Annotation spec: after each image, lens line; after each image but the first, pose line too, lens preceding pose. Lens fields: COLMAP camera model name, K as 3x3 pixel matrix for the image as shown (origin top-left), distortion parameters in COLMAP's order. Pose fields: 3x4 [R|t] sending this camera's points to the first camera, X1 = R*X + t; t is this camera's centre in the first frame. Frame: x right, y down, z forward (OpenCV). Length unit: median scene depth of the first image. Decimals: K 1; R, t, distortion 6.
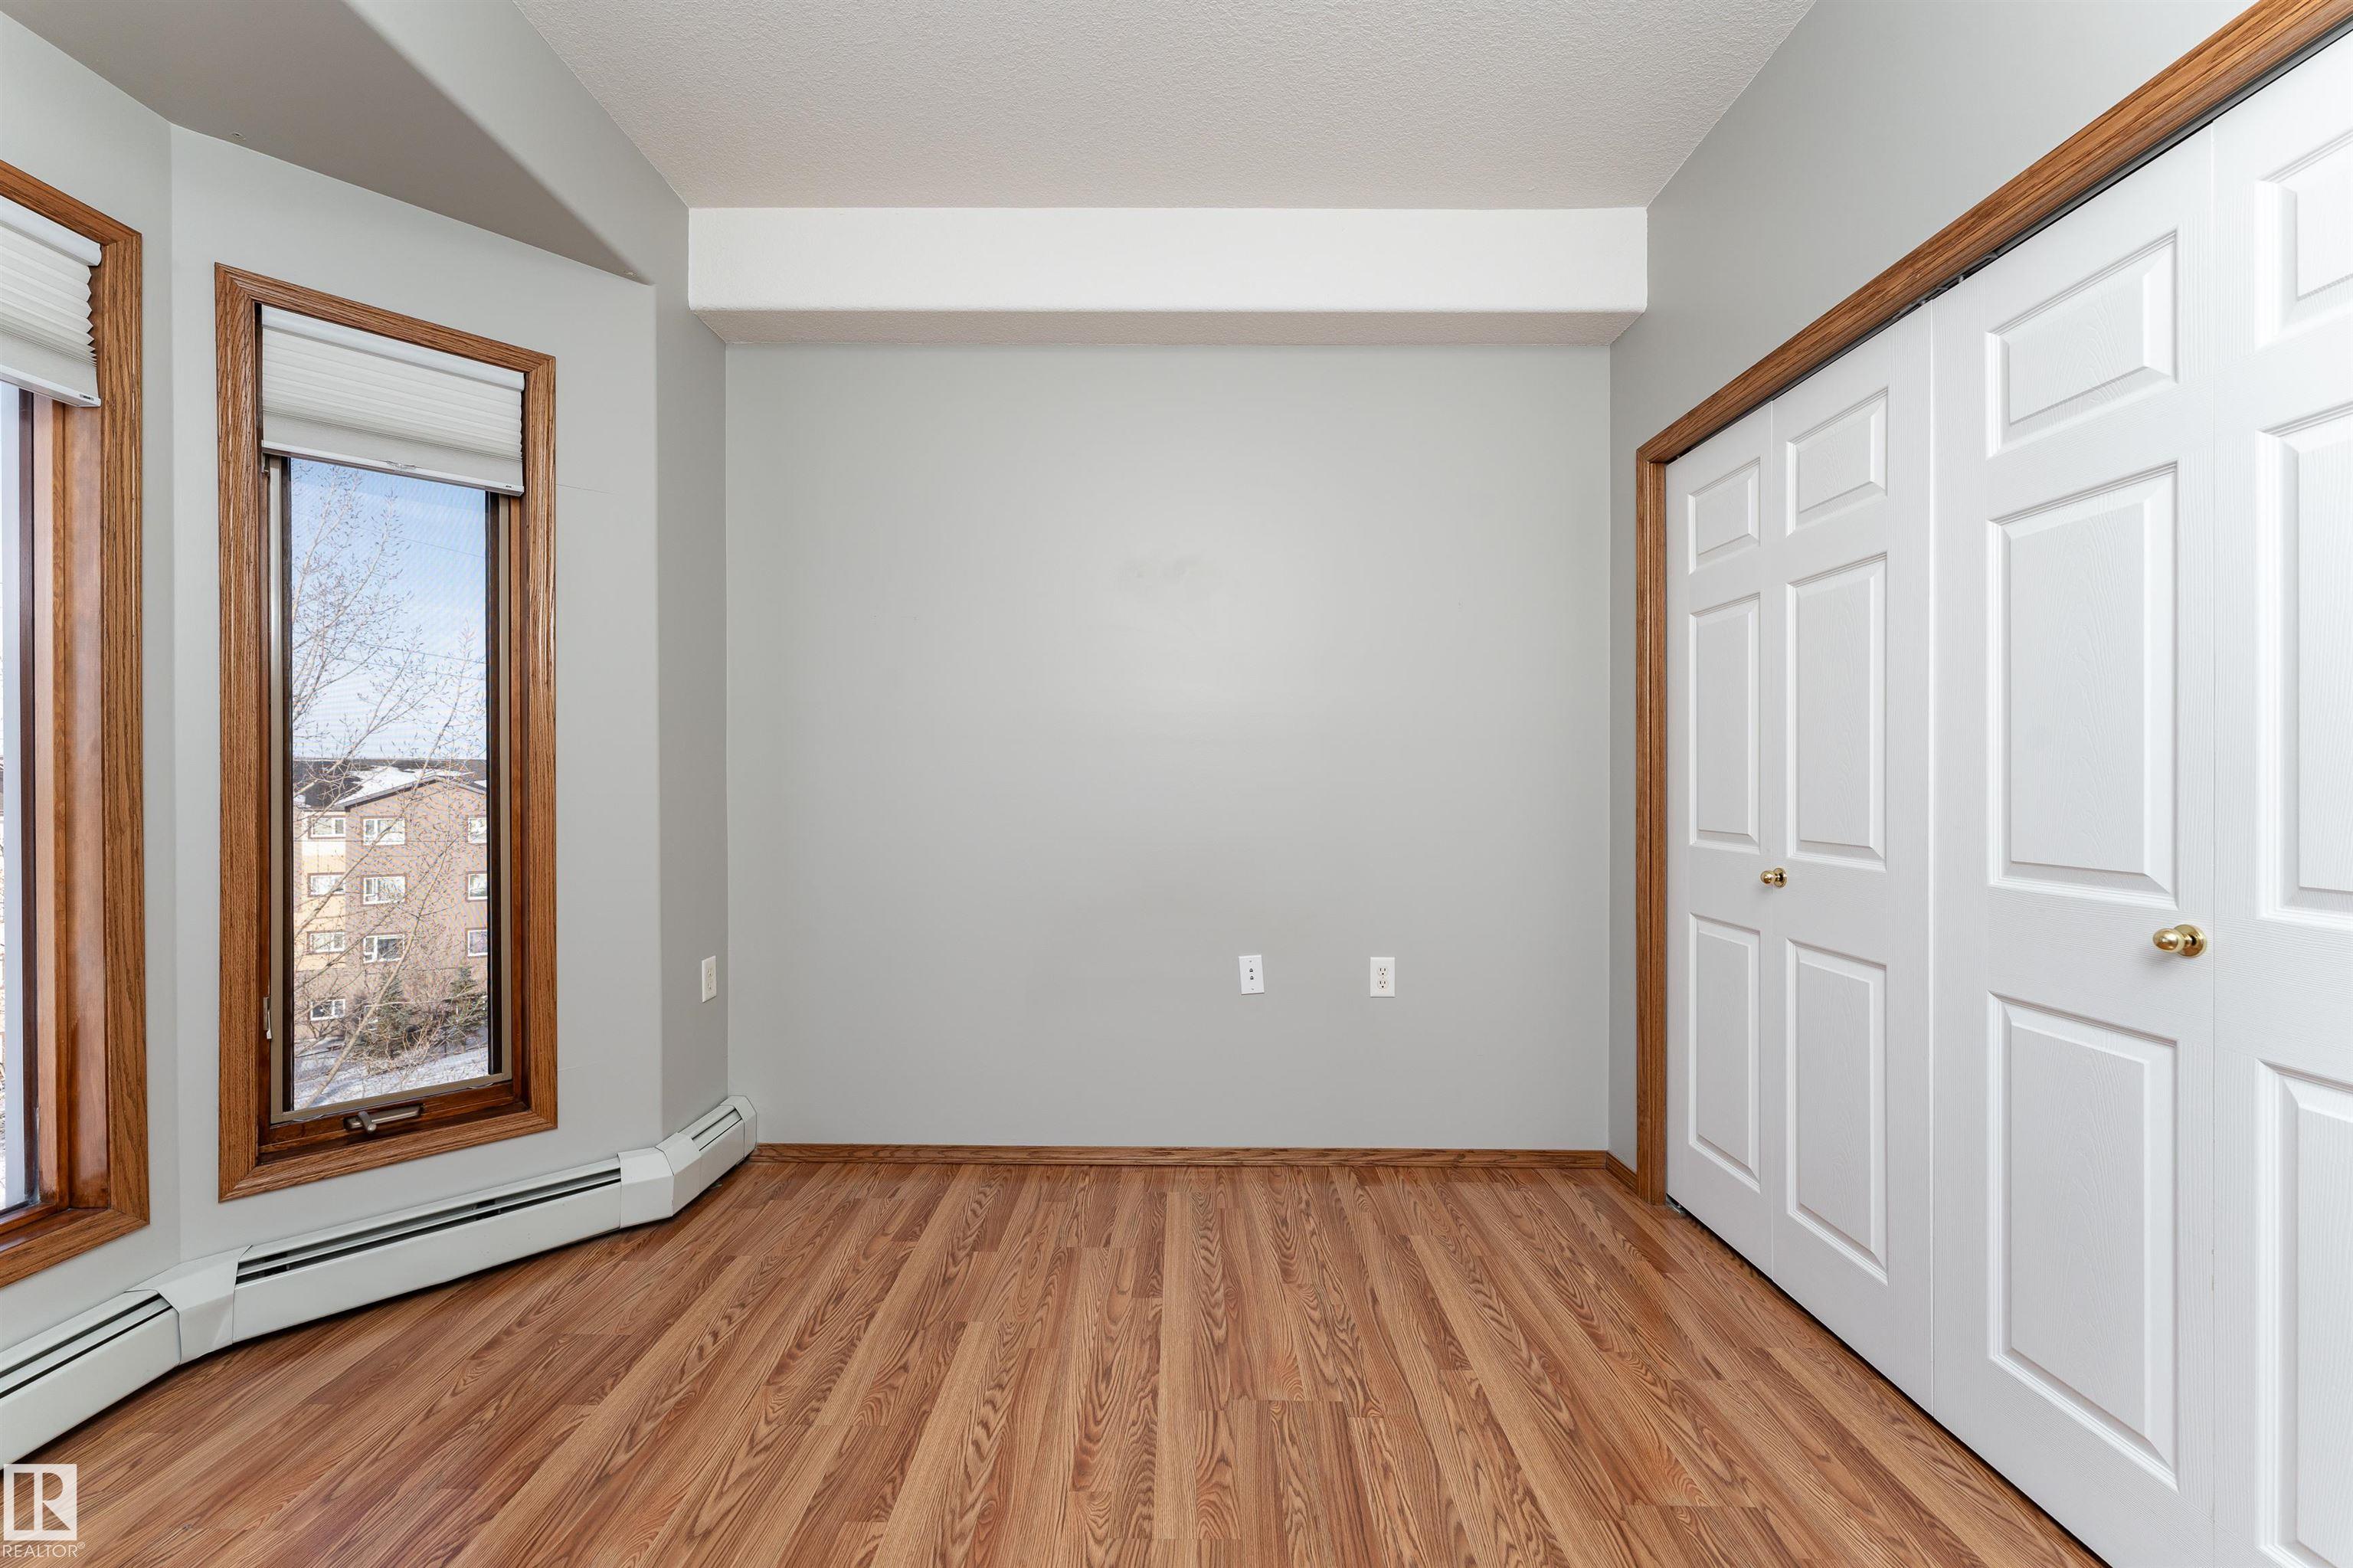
lens RADIAL K [[946.7, 0, 1173.0], [0, 946.7, 780.5], [0, 0, 1]] dist [0.002735, 0.000004]
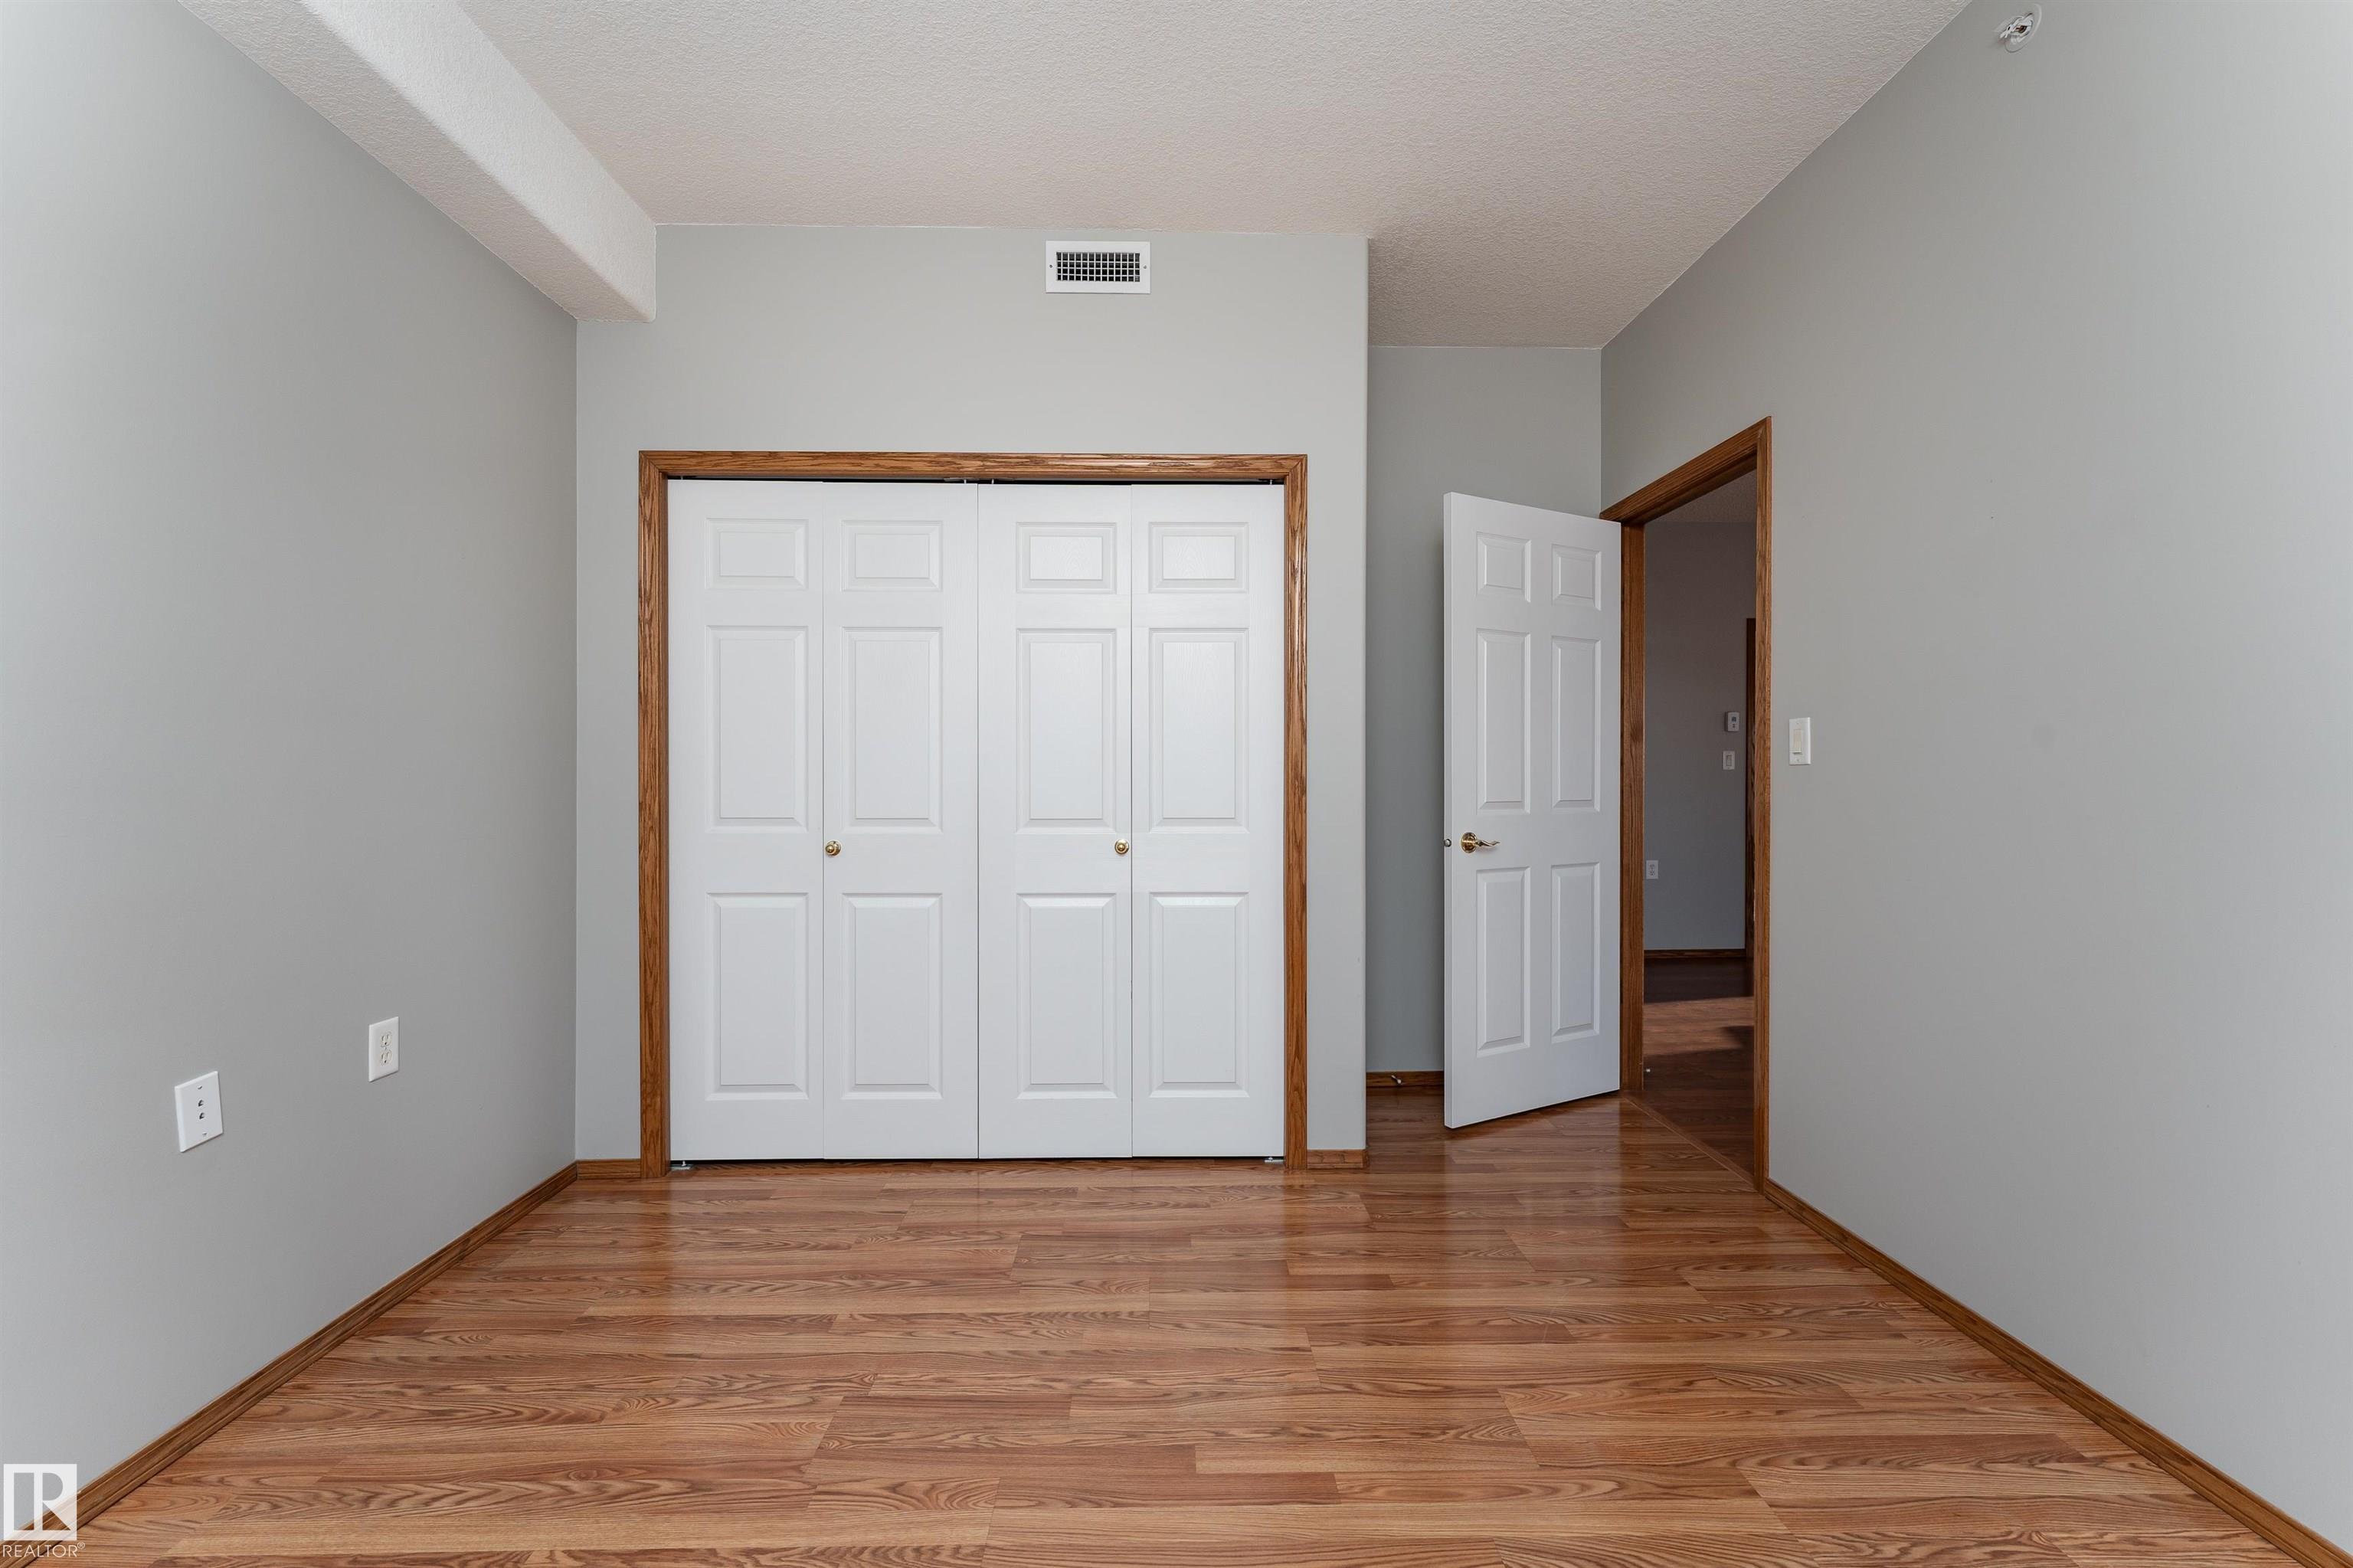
lens RADIAL K [[946.7, 0, 1163.5], [0, 946.7, 785.7], [0, 0, 1]] dist [0.002735, 0.000004]
pose [[-0.025541, -0.012043, 0.999601, -0.653200], [-0.001415, 0.999927, 0.012011, -0.001733], [-0.999673, -0.001108, -0.025556, 0.547146]]
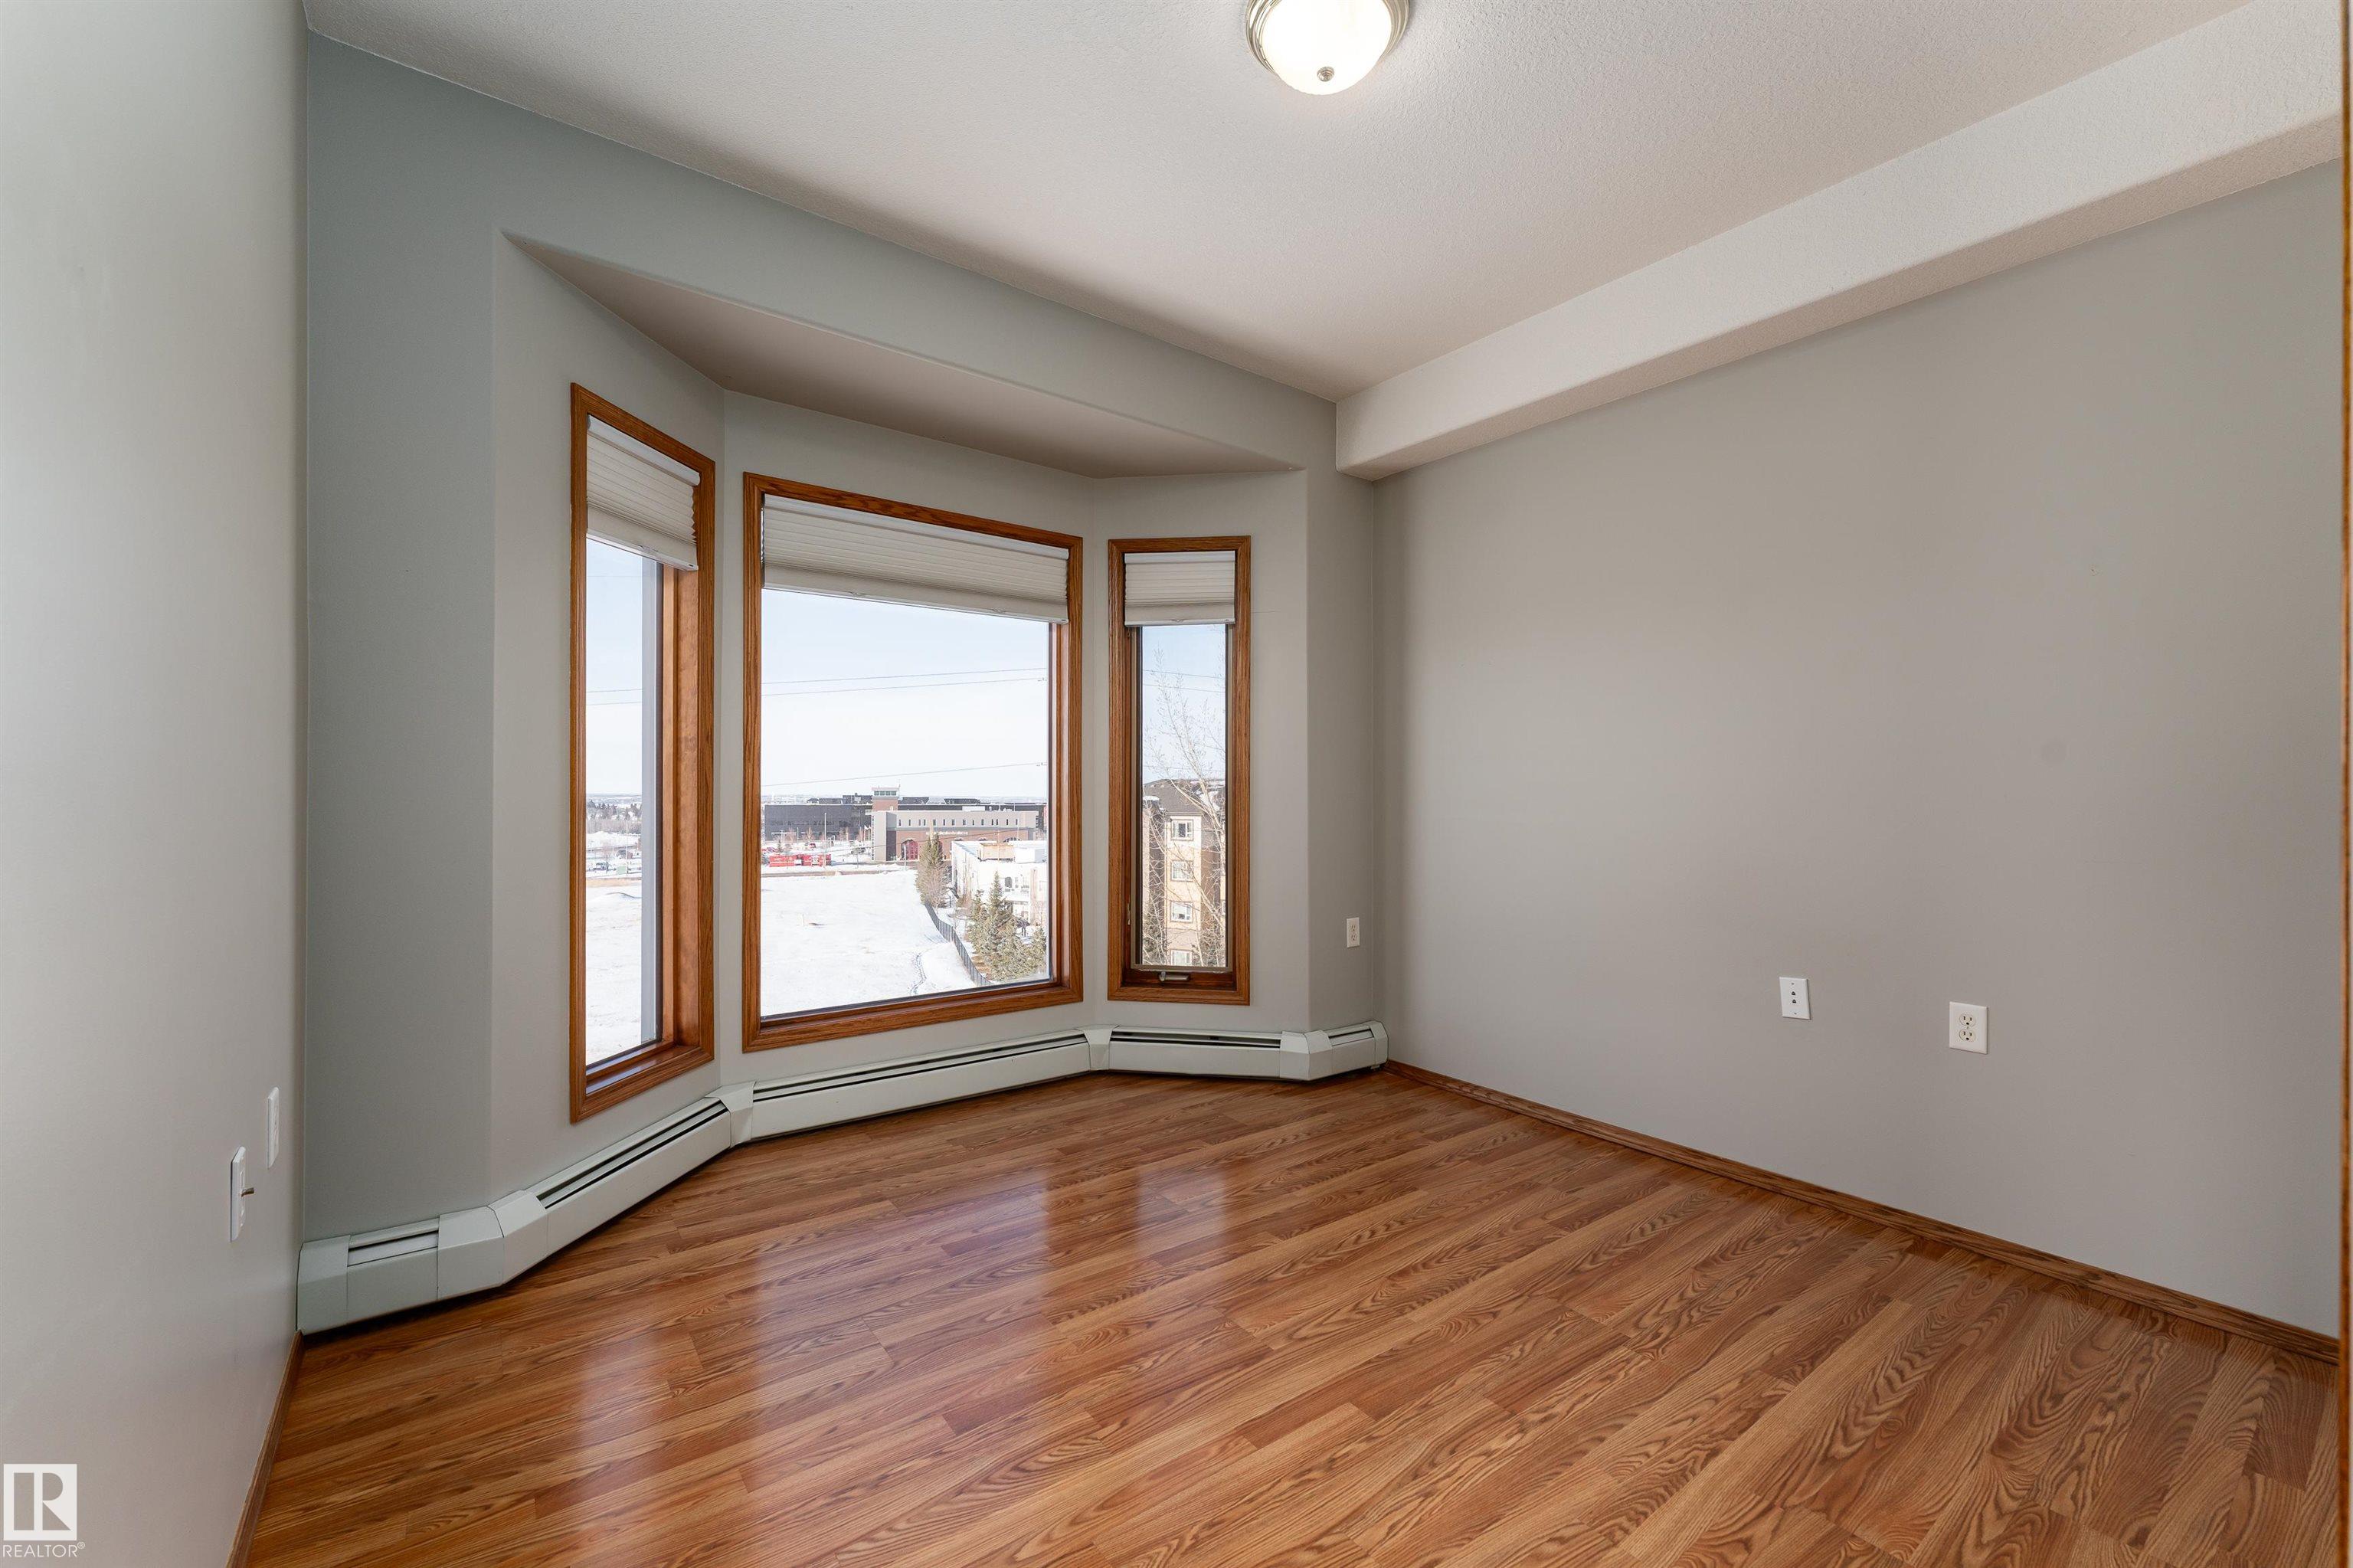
lens RADIAL K [[946.7, 0, 1167.8], [0, 946.7, 795.7], [0, 0, 1]] dist [0.002735, 0.000004]
pose [[0.604433, 0.003223, -0.796649, 0.595307], [-0.003988, 0.999992, 0.001021, 0.002264], [0.796646, 0.002560, 0.604441, -0.109162]]
